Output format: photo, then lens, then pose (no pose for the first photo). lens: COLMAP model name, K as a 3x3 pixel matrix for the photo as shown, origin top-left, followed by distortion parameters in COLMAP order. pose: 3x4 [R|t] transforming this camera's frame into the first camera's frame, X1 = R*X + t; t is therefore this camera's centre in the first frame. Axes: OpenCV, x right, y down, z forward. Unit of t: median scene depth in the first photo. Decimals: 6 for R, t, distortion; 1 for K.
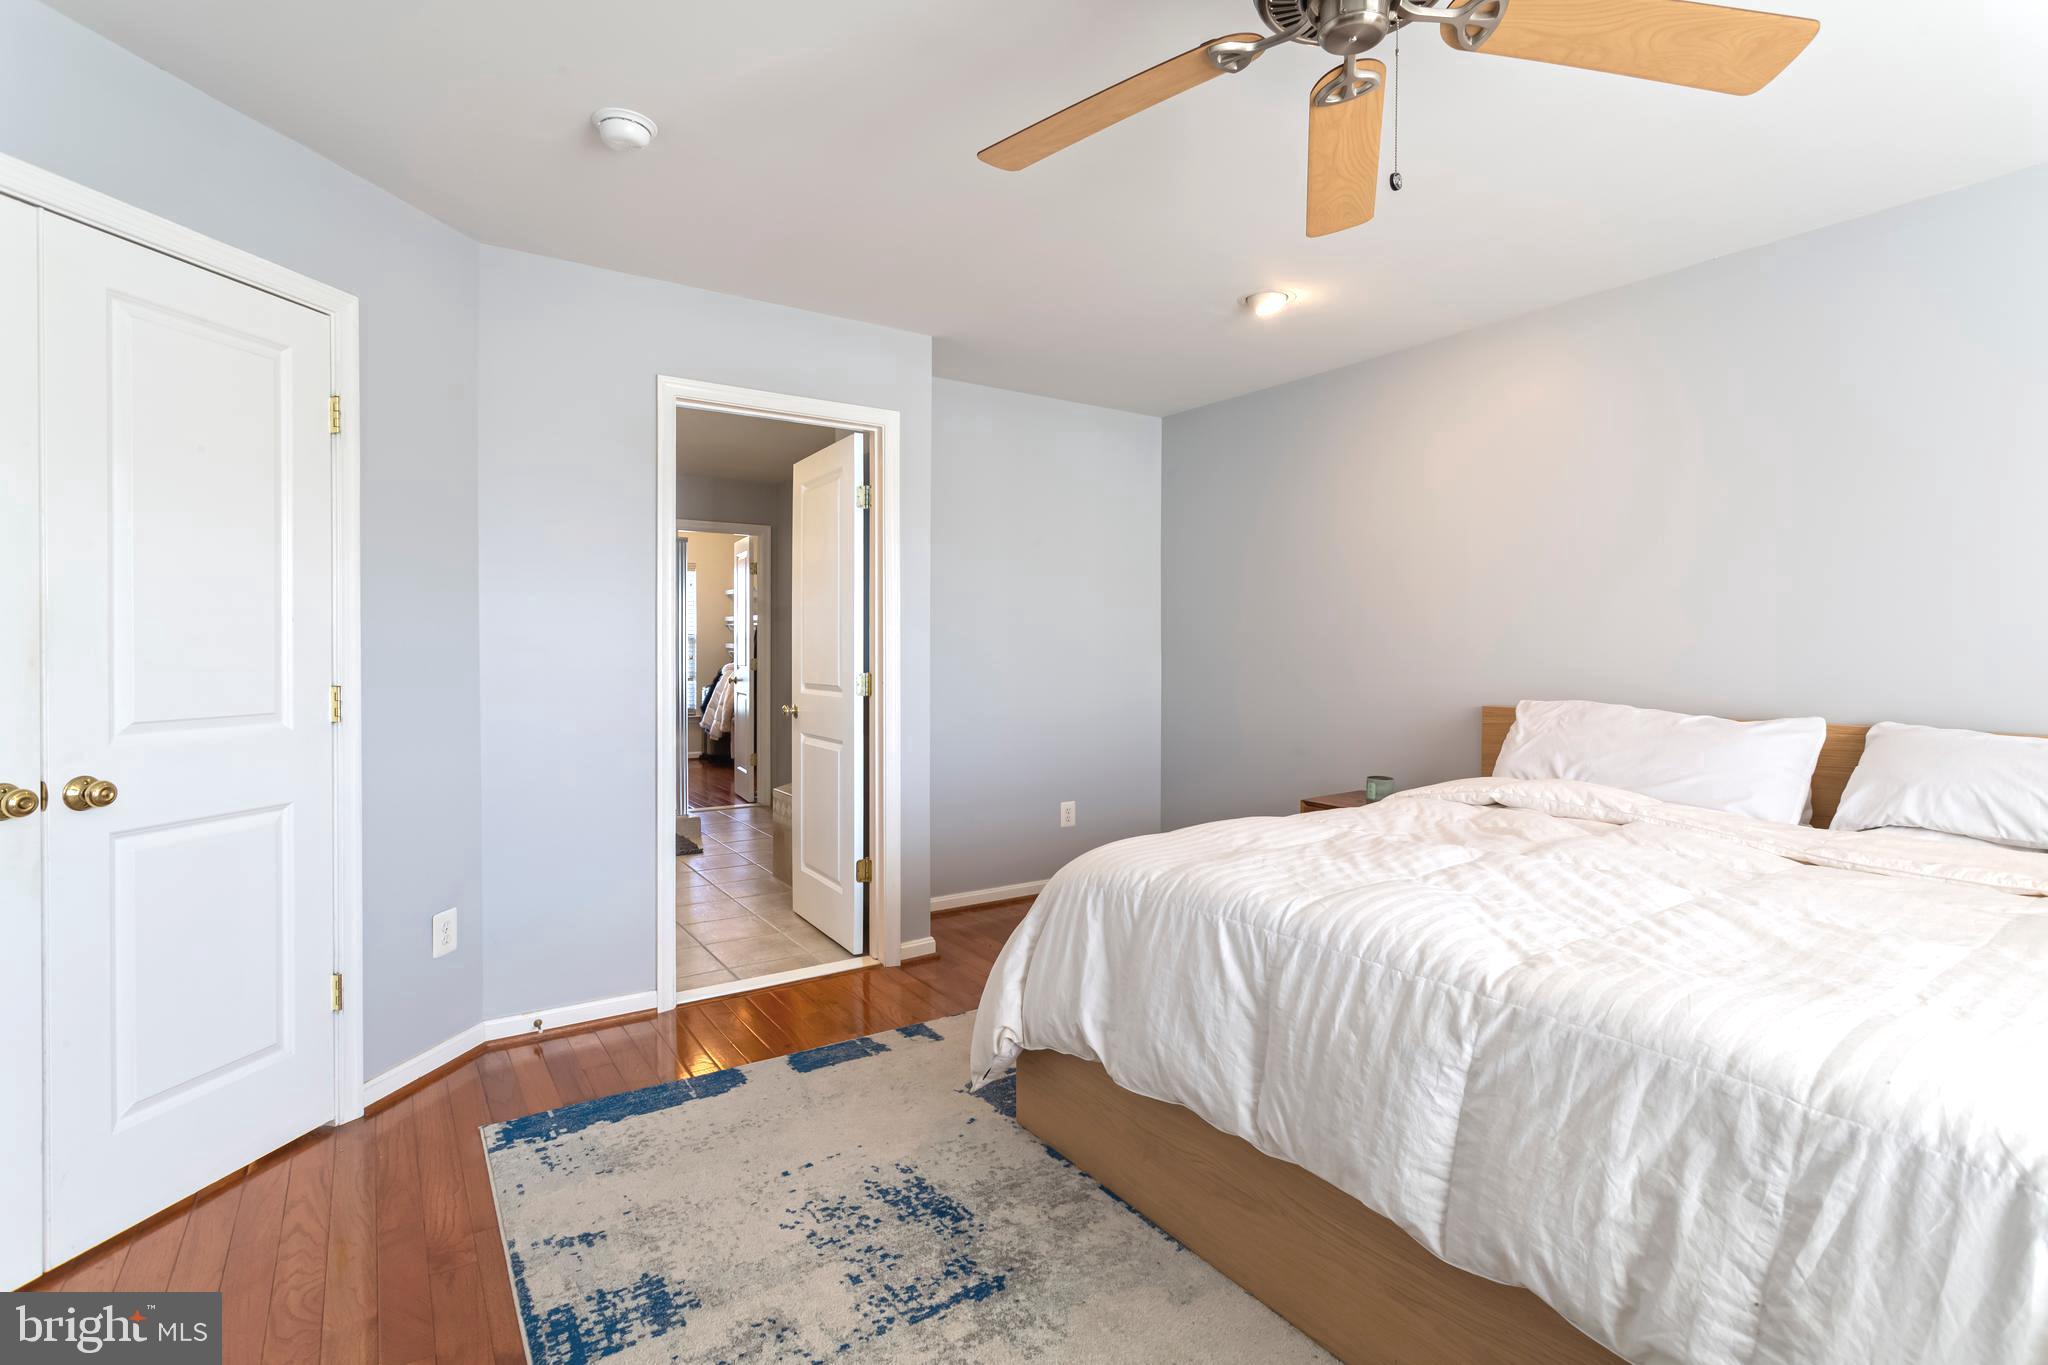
lens RADIAL K [[965.7, 0, 1036.6], [0, 965.7, 669.9], [0, 0, 1]] dist [0.002555, 0.000620]
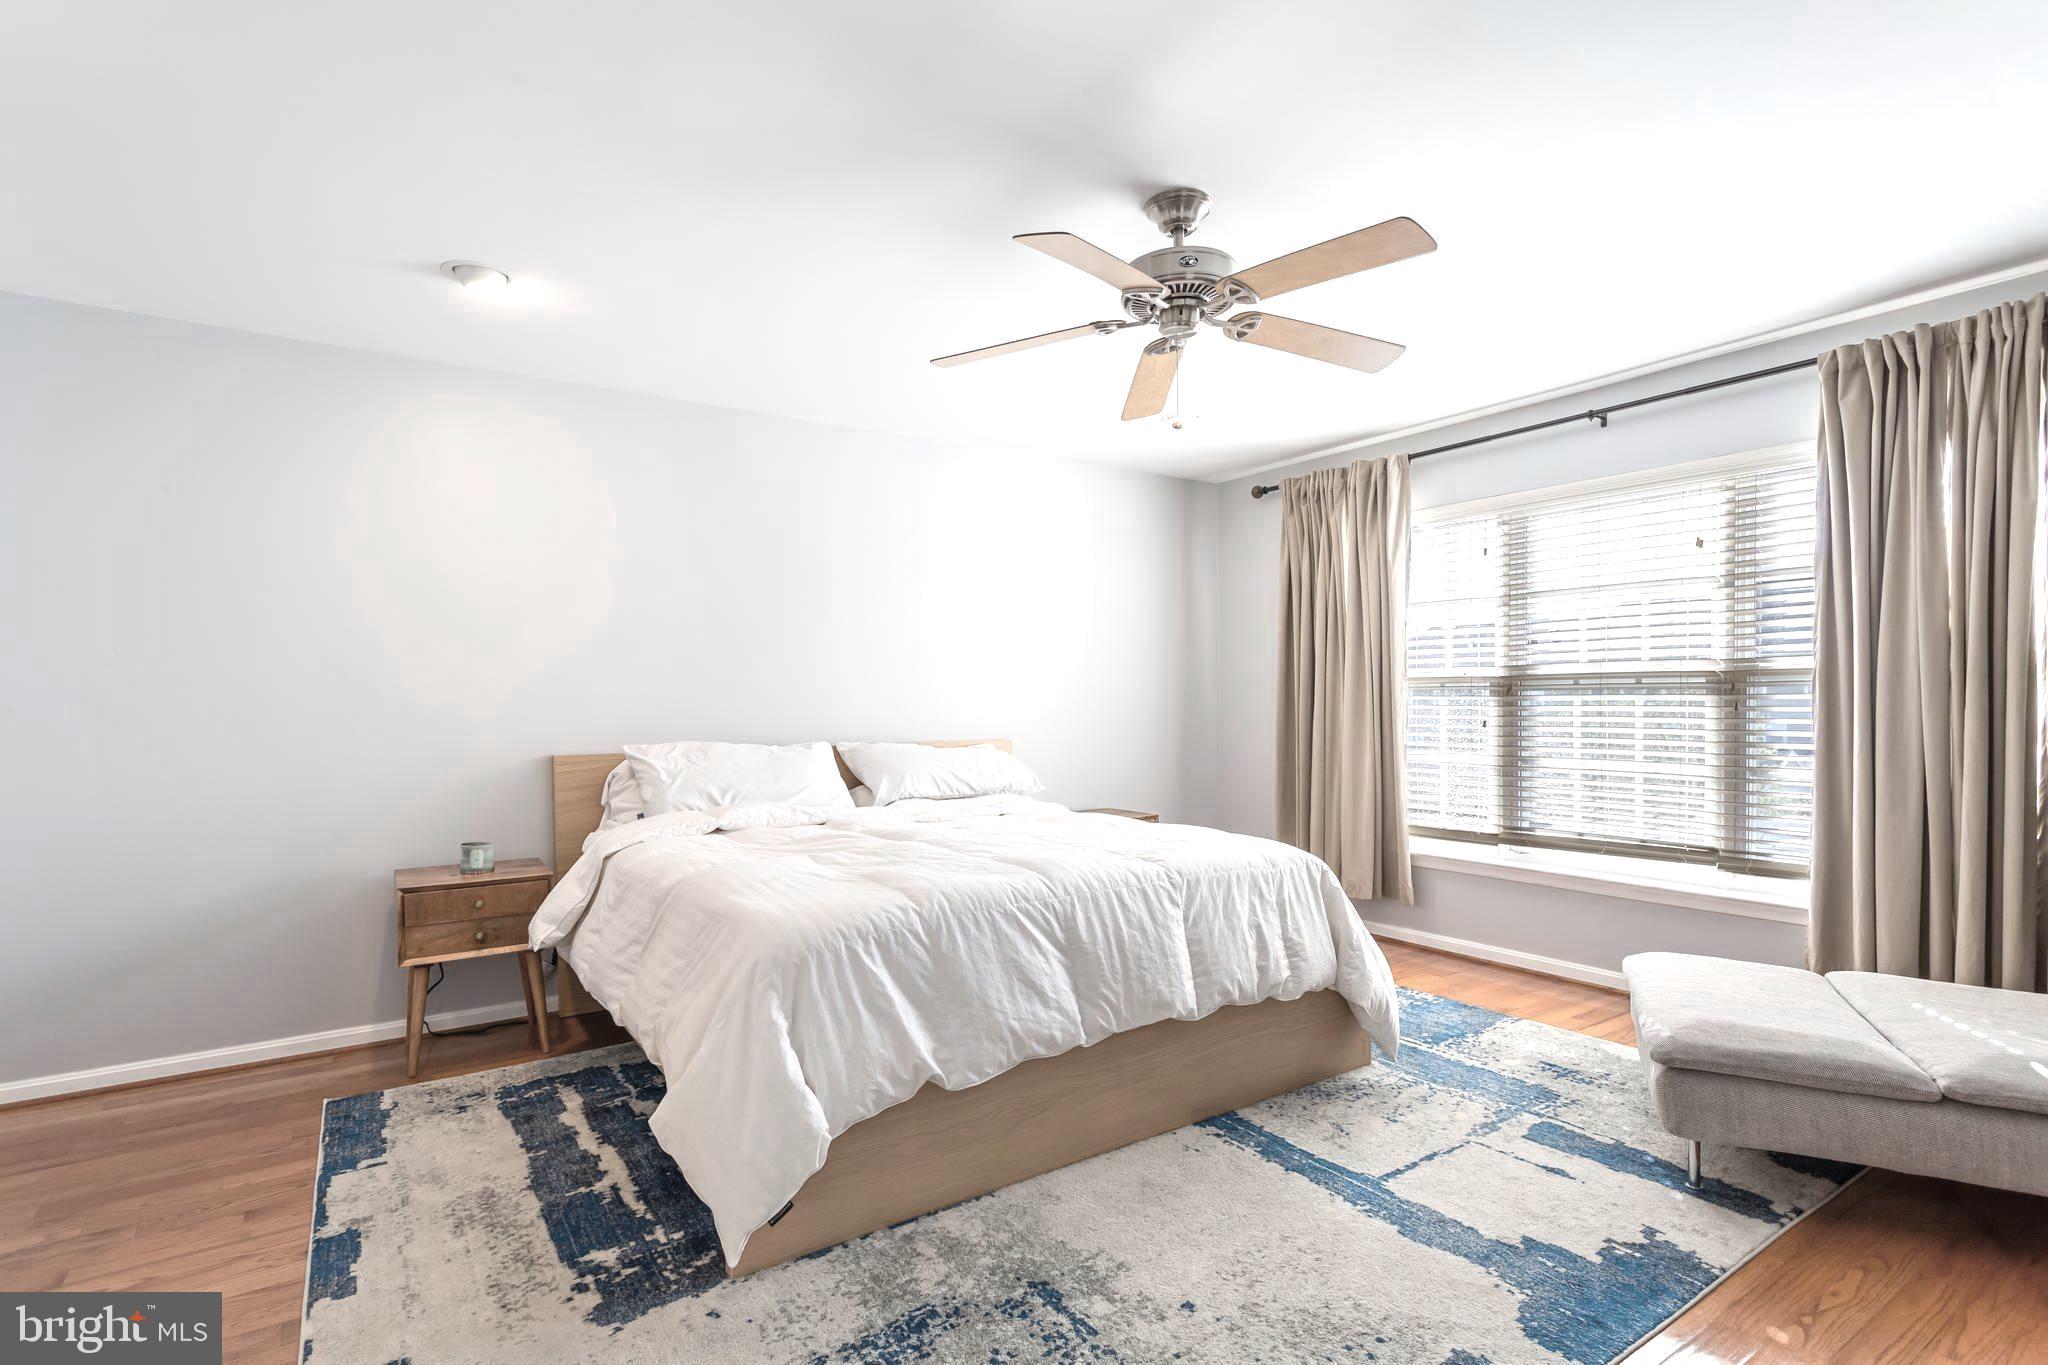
lens RADIAL K [[965.7, 0, 1015.6], [0, 965.7, 723.1], [0, 0, 1]] dist [0.002555, 0.000620]
pose [[0.013743, -0.023464, 0.999630, -1.088668], [0.029177, 0.999308, 0.023055, -0.013444], [-0.999480, 0.028849, 0.014418, 0.984840]]
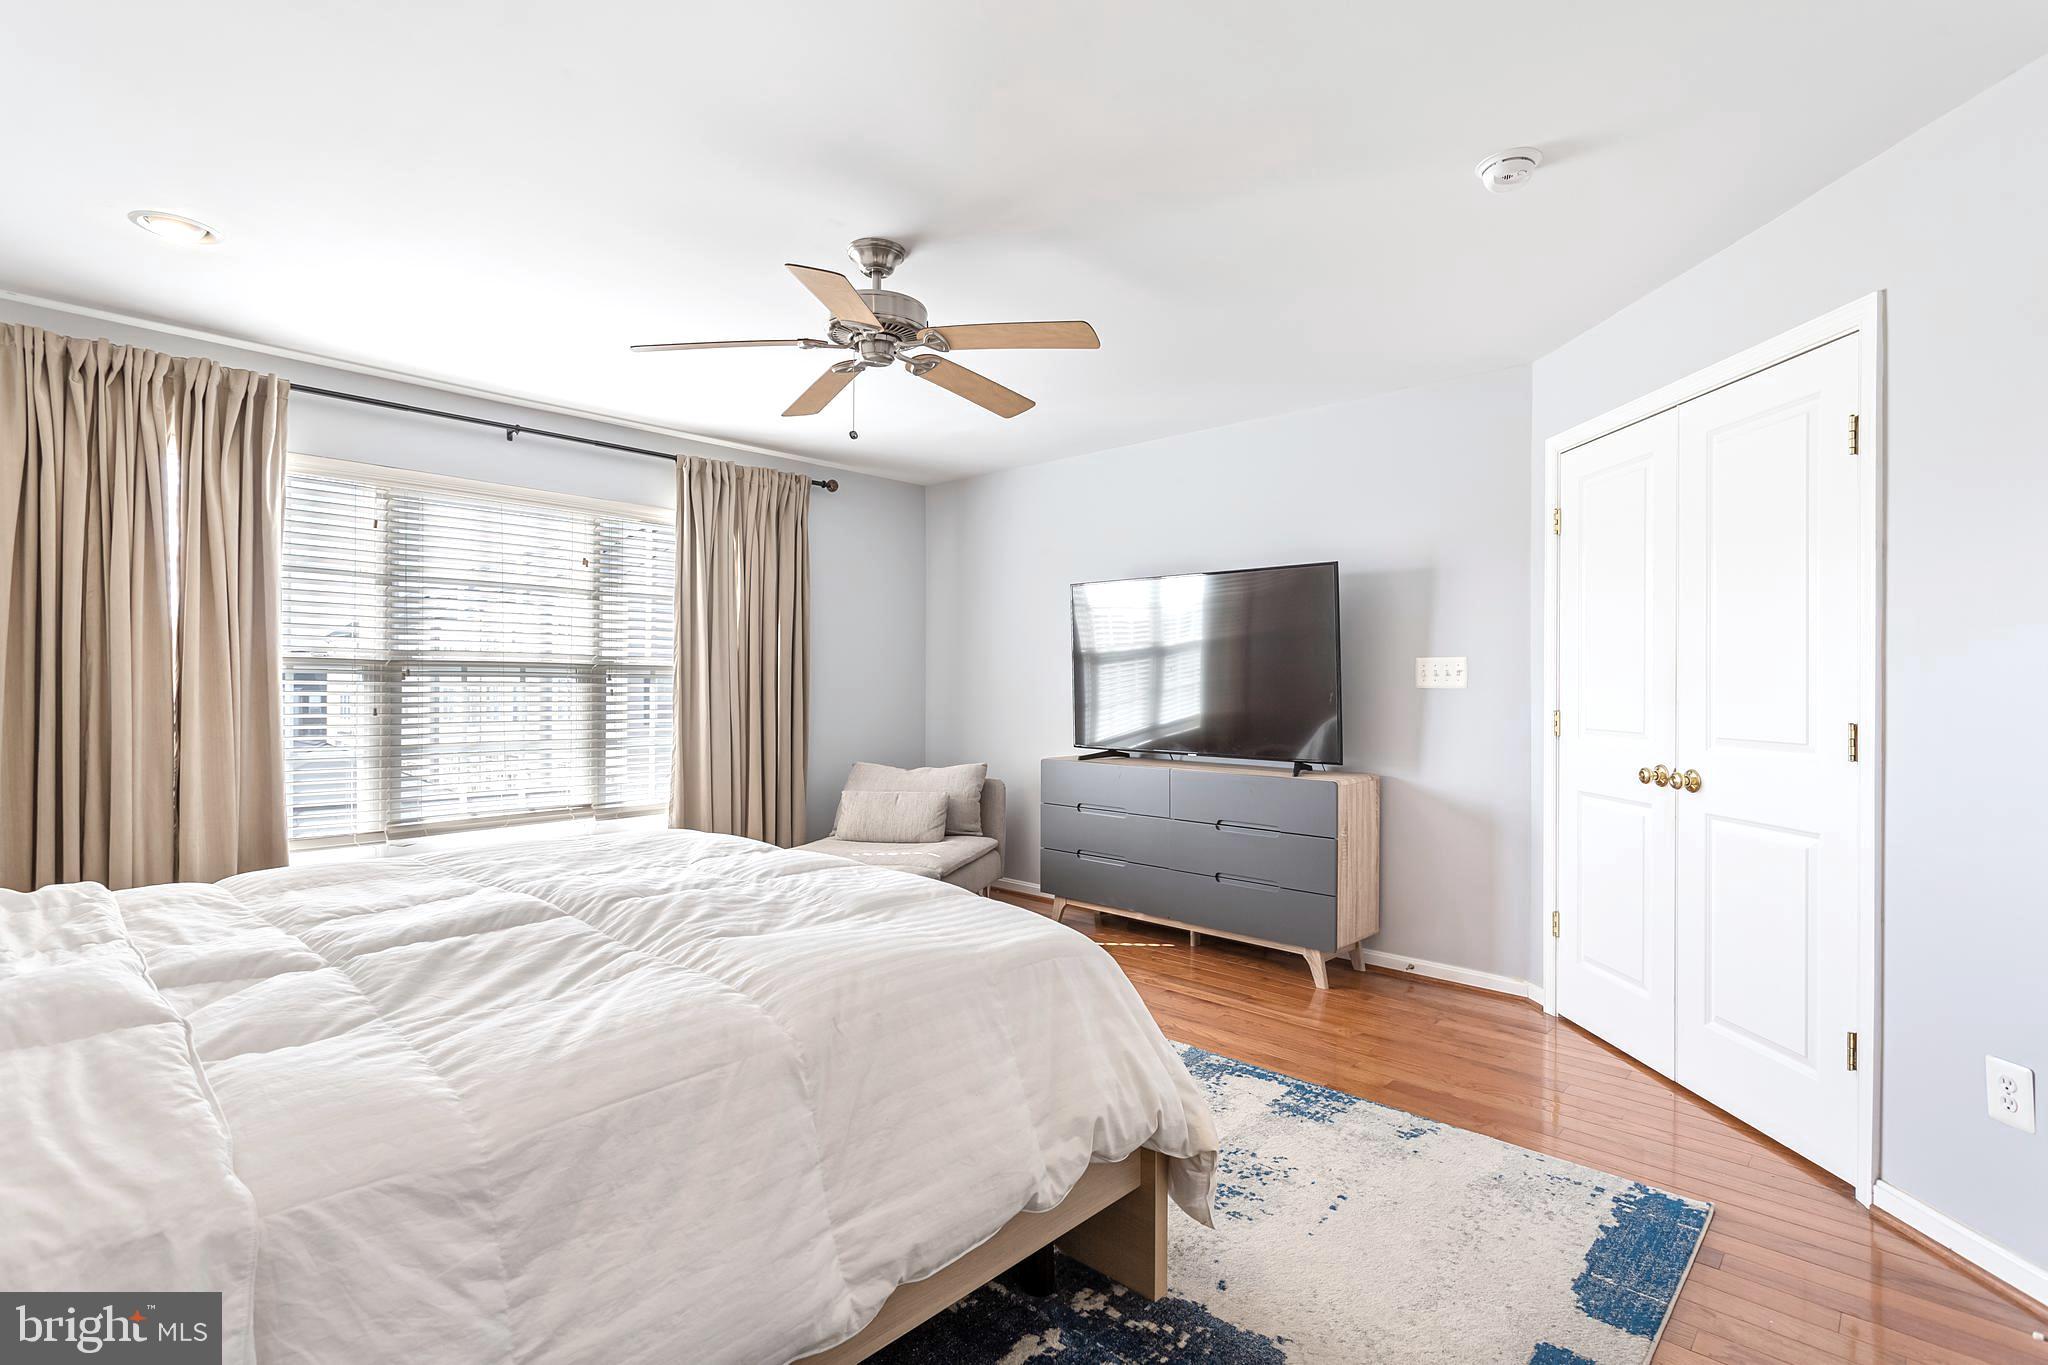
lens RADIAL K [[965.7, 0, 1026.3], [0, 965.7, 680.0], [0, 0, 1]] dist [0.002555, 0.000620]
pose [[-0.979323, -0.007484, -0.202165, 0.327799], [-0.010342, 0.999861, 0.013087, -0.037522], [0.202038, 0.014907, -0.979264, 2.296890]]
